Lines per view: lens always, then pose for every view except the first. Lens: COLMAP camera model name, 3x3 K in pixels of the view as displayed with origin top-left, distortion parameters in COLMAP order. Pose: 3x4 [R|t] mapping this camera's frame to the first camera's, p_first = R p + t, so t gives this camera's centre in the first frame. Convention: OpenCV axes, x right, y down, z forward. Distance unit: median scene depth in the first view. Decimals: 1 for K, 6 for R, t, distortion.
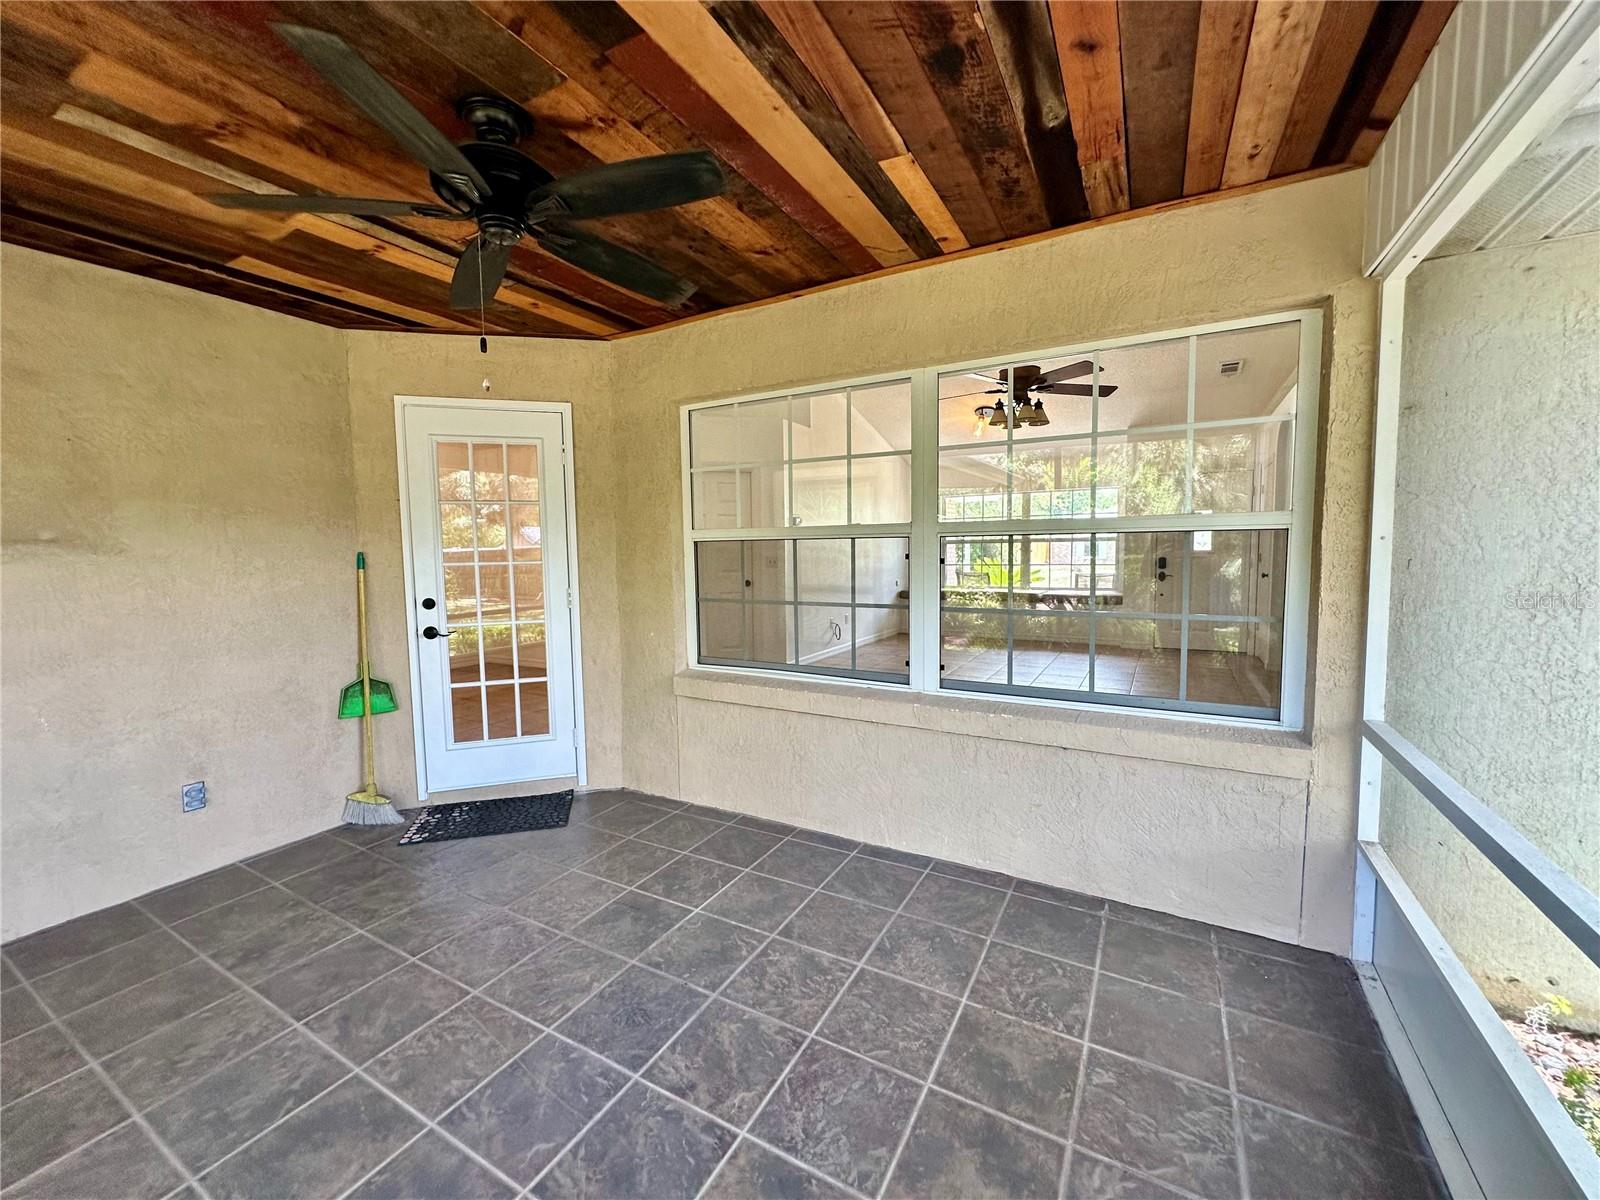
lens RADIAL K [[639.3, 0, 801.4], [0, 639.3, 598.3], [0, 0, 1]] dist [-0.002980, 0.000902]
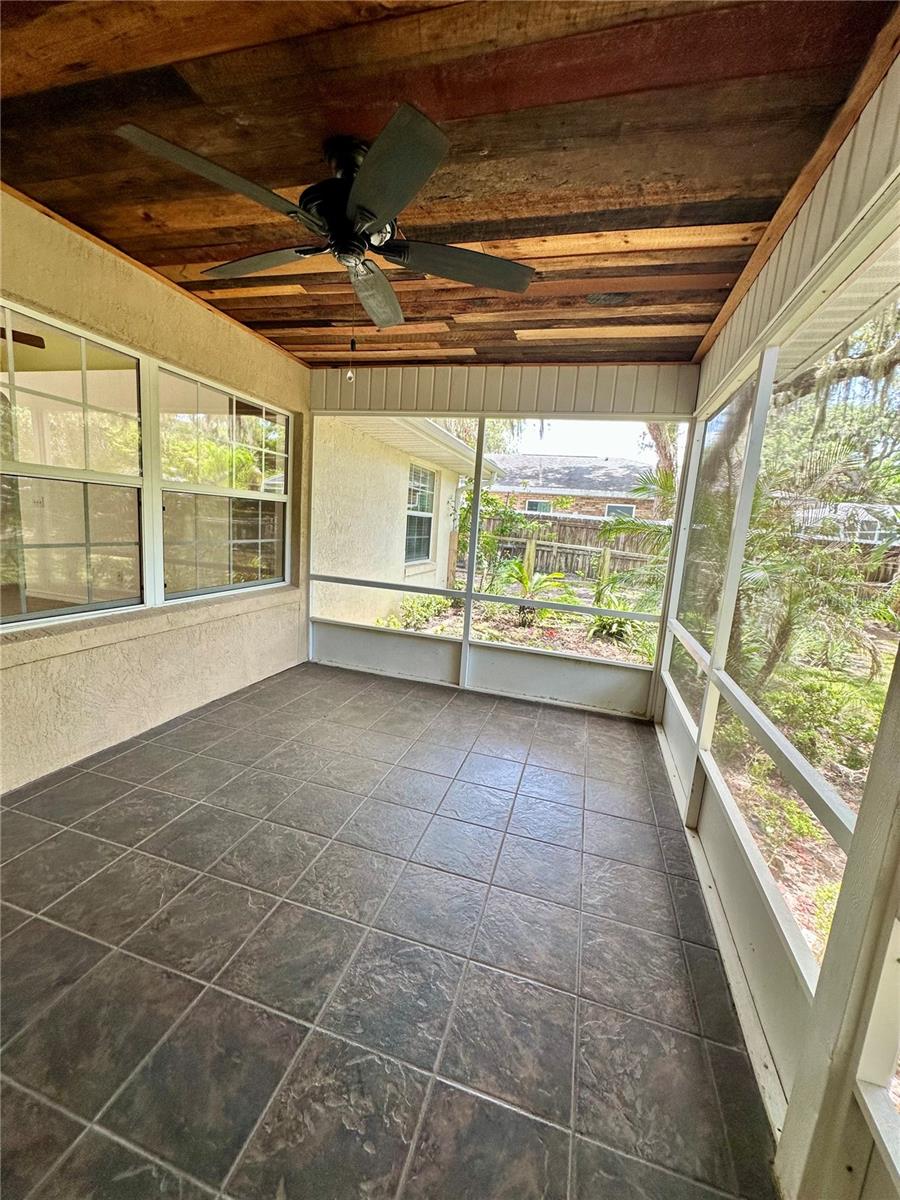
lens RADIAL K [[479.5, 0, 452.0], [0, 479.5, 602.4], [0, 0, 1]] dist [-0.002980, 0.000902]
pose [[-0.231891, -0.161628, 0.959220, -1.128774], [0.007523, 0.985772, 0.167921, -0.031727], [-0.972713, 0.046155, -0.227375, 0.759406]]
